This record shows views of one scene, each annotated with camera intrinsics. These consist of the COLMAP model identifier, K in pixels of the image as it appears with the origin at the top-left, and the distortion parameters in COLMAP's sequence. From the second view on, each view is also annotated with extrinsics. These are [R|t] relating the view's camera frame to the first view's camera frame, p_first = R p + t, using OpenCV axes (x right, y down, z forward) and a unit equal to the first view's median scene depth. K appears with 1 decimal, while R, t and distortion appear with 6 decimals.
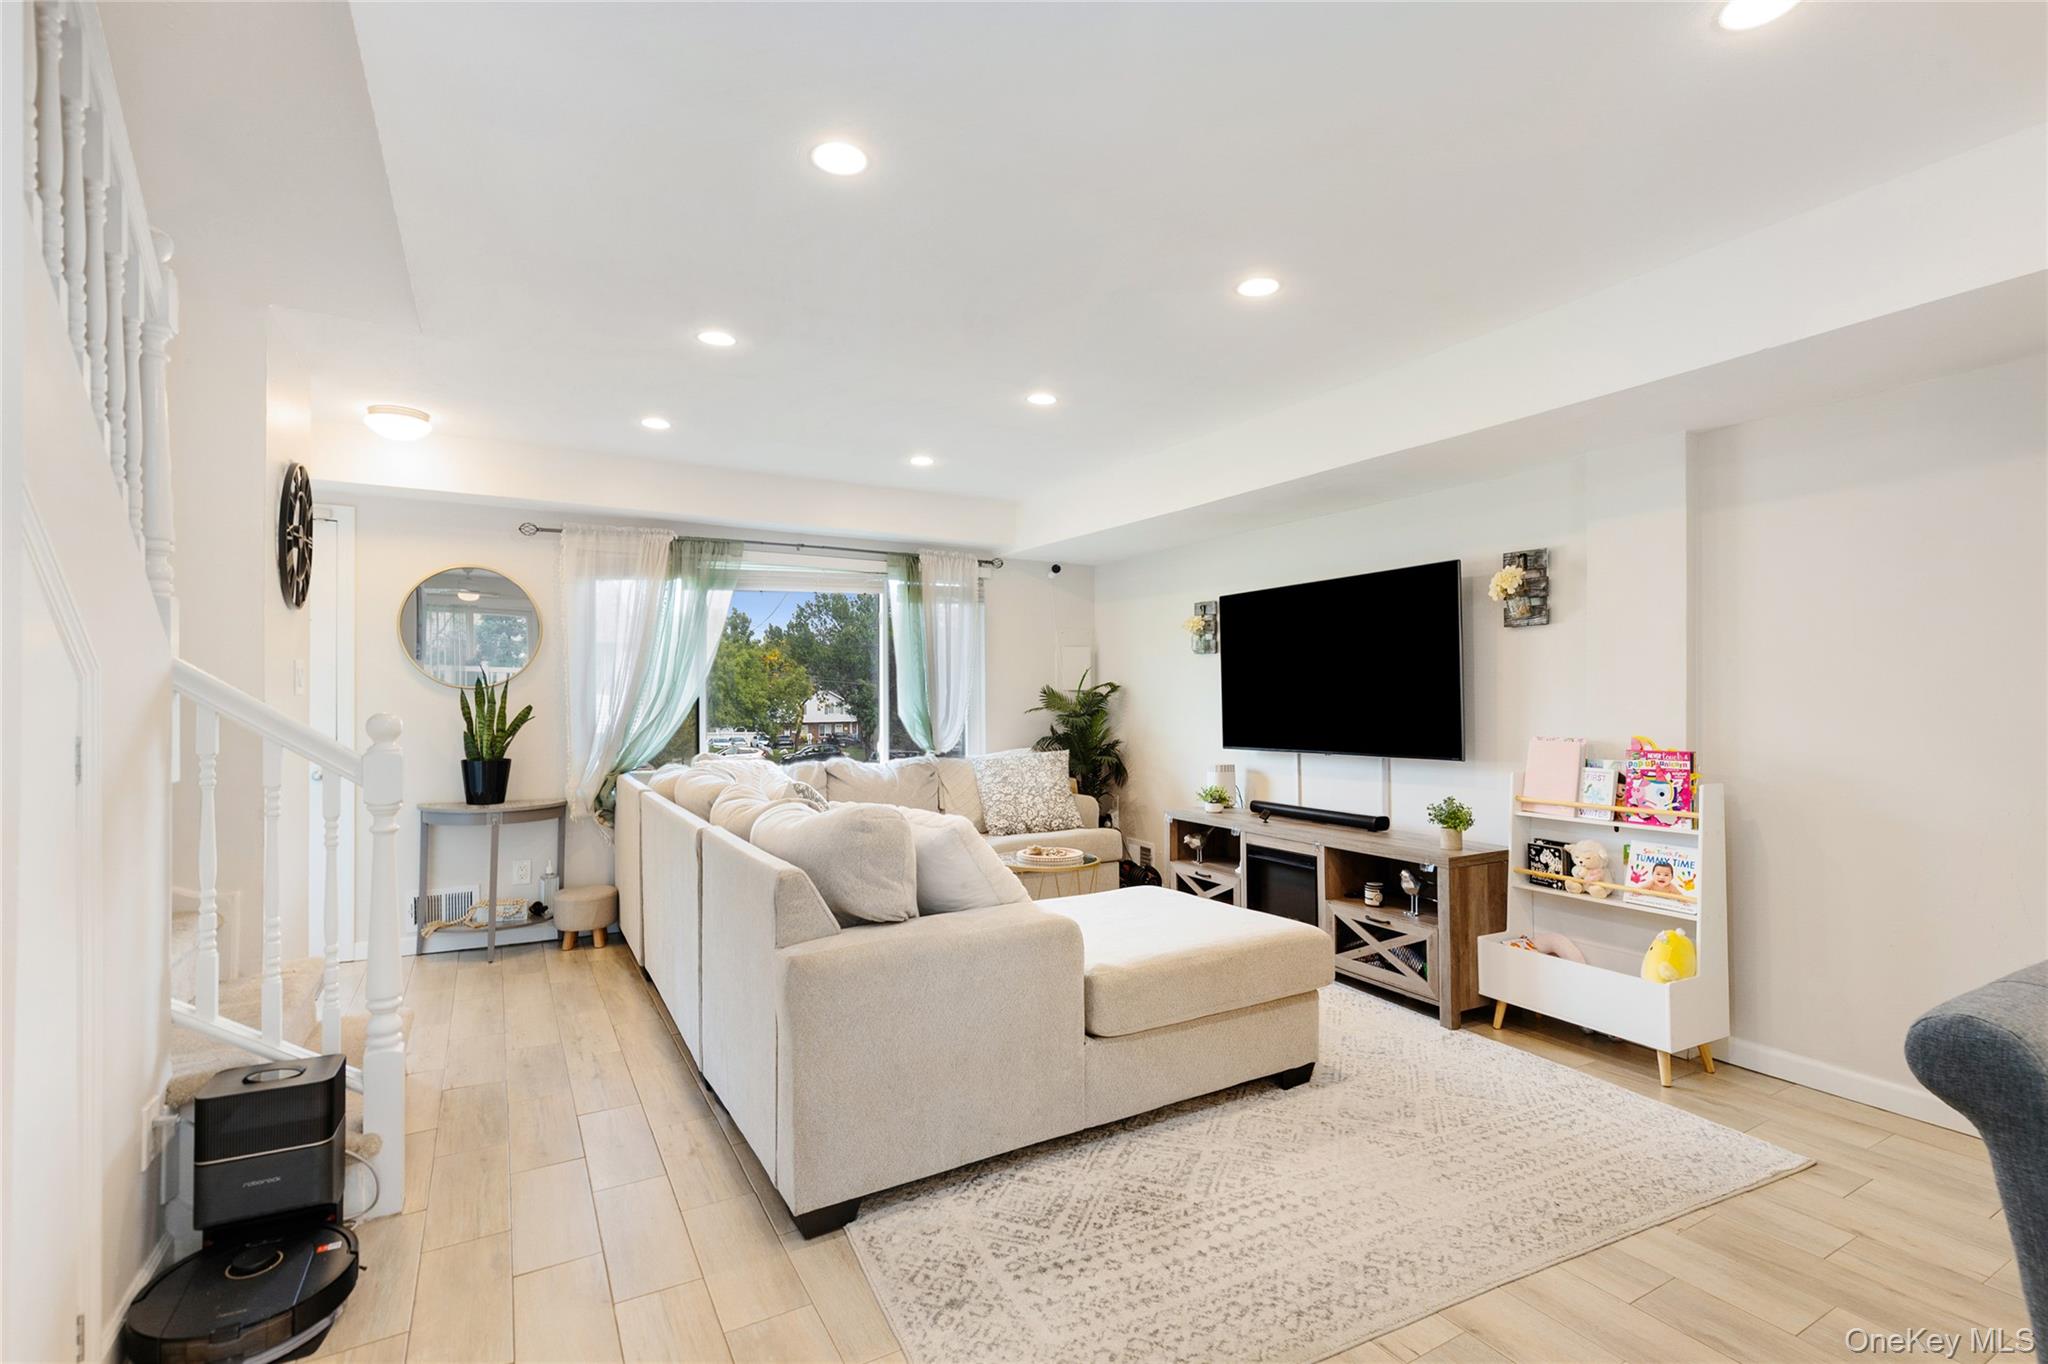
lens RADIAL K [[947.2, 0, 1025.3], [0, 947.2, 658.4], [0, 0, 1]] dist [0.002922, -0.000507]
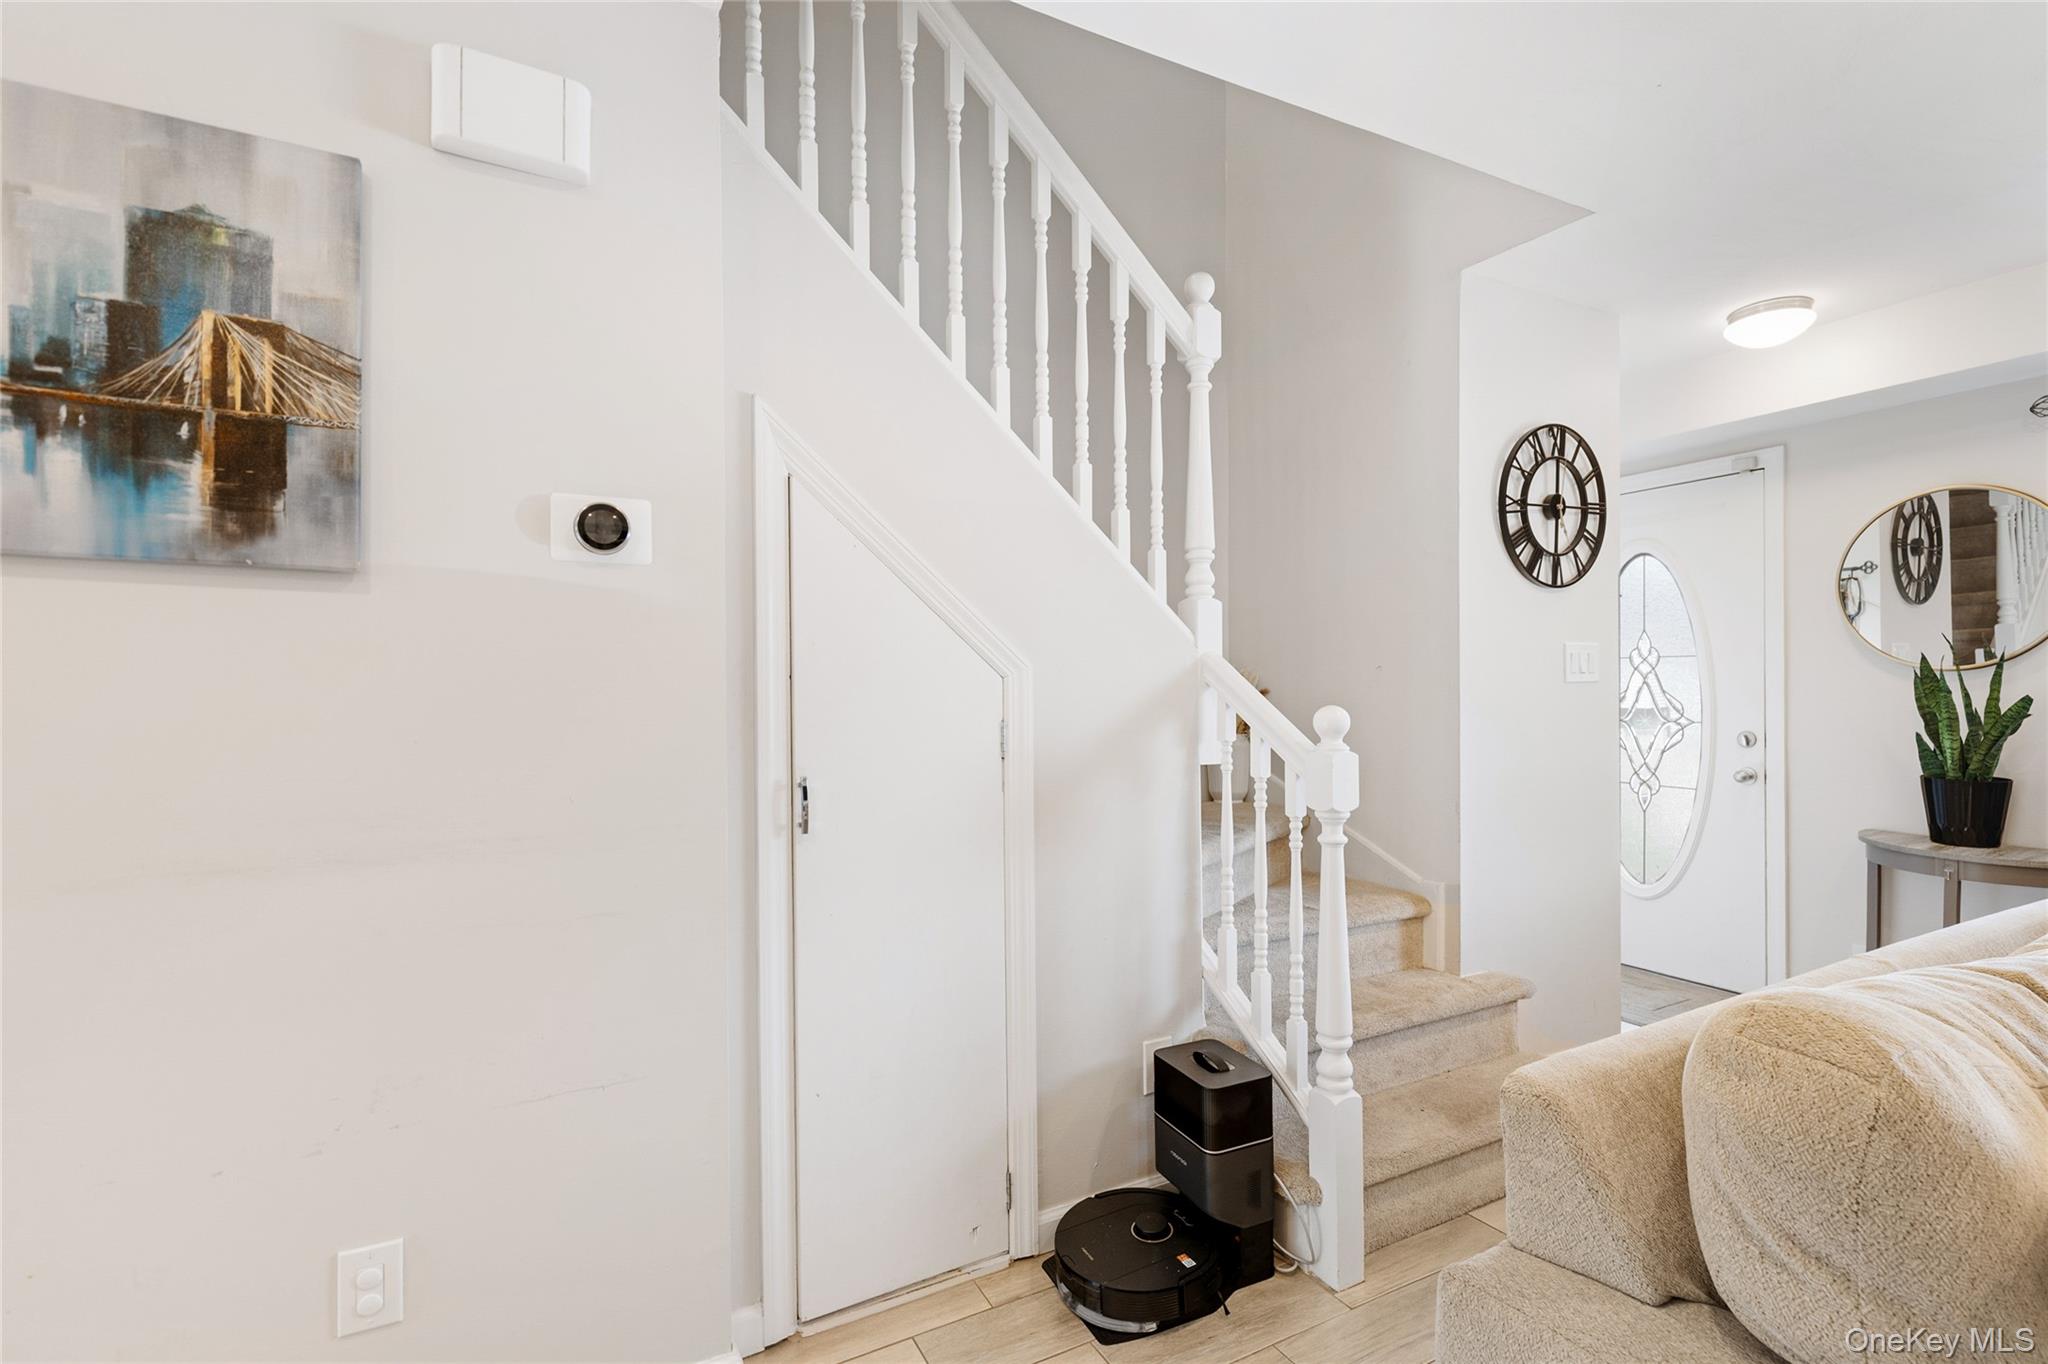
lens RADIAL K [[947.2, 0, 1025.3], [0, 947.2, 658.4], [0, 0, 1]] dist [0.002922, -0.000507]
pose [[-0.012677, -0.017664, -0.999764, 0.105653], [0.045054, 0.998818, -0.018218, 0.007783], [0.998904, -0.045274, -0.011866, 0.376185]]
